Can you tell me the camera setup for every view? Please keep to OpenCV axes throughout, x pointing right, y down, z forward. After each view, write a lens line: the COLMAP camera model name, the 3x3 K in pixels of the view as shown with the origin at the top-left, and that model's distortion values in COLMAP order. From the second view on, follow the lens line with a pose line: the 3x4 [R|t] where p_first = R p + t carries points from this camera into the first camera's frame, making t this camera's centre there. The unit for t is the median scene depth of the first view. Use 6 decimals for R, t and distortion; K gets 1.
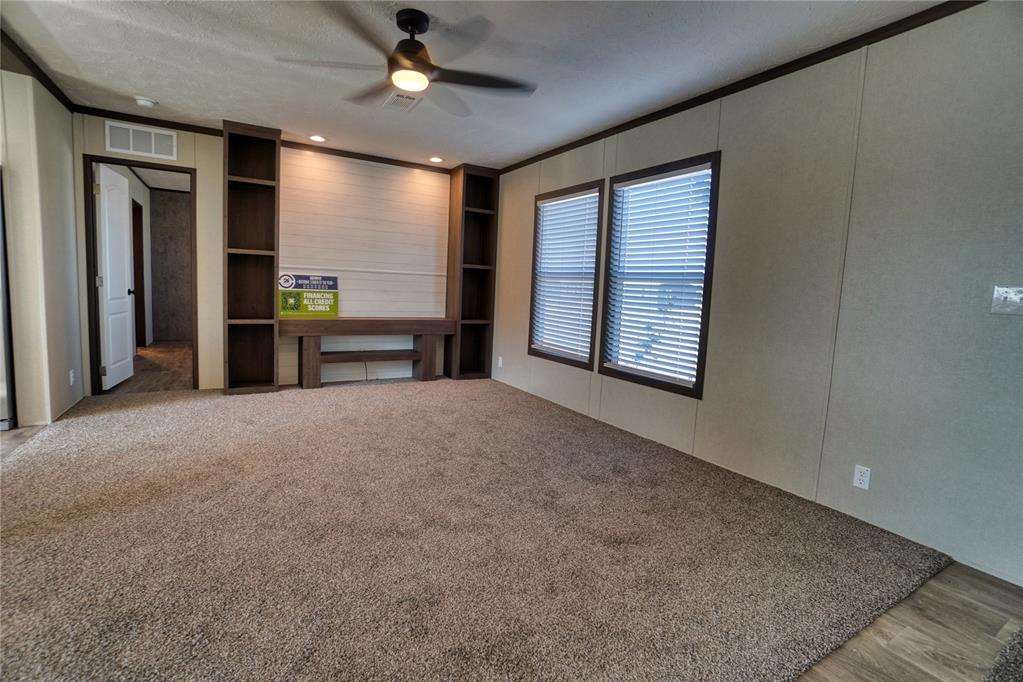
lens RADIAL K [[452.1, 0, 505.1], [0, 452.1, 332.9], [0, 0, 1]] dist [-0.063361, 0.023237]
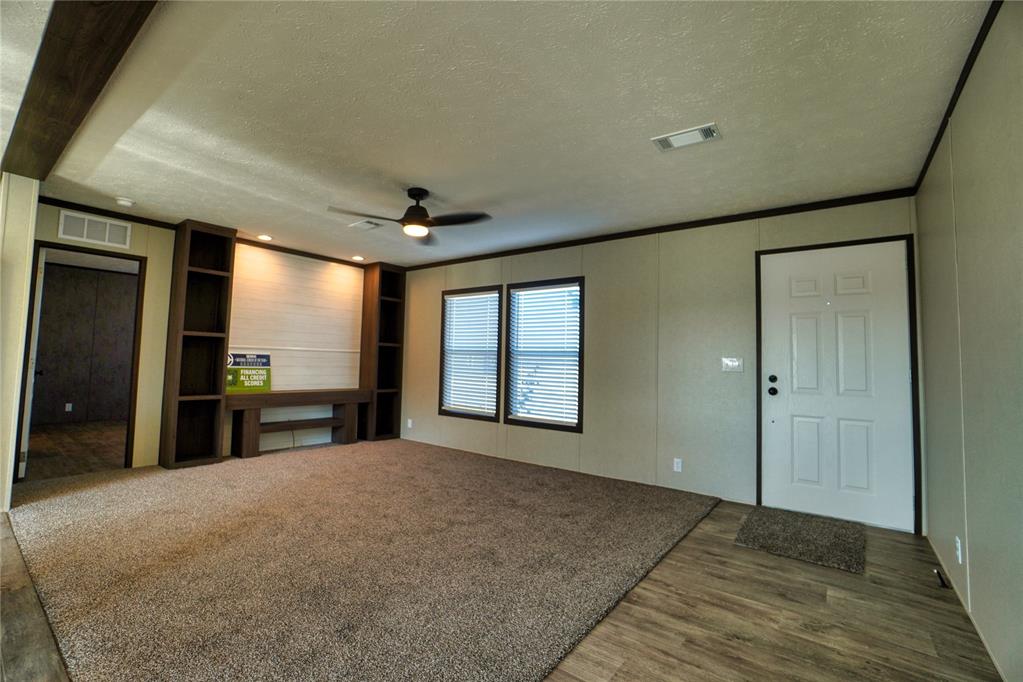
lens RADIAL K [[441.7, 0, 493.0], [0, 441.7, 341.3], [0, 0, 1]] dist [-0.065609, 0.021237]
pose [[0.934799, -0.005063, 0.355141, -0.282579], [0.052056, 0.991054, -0.122891, 0.004174], [-0.351342, 0.133365, 0.926700, -0.245468]]
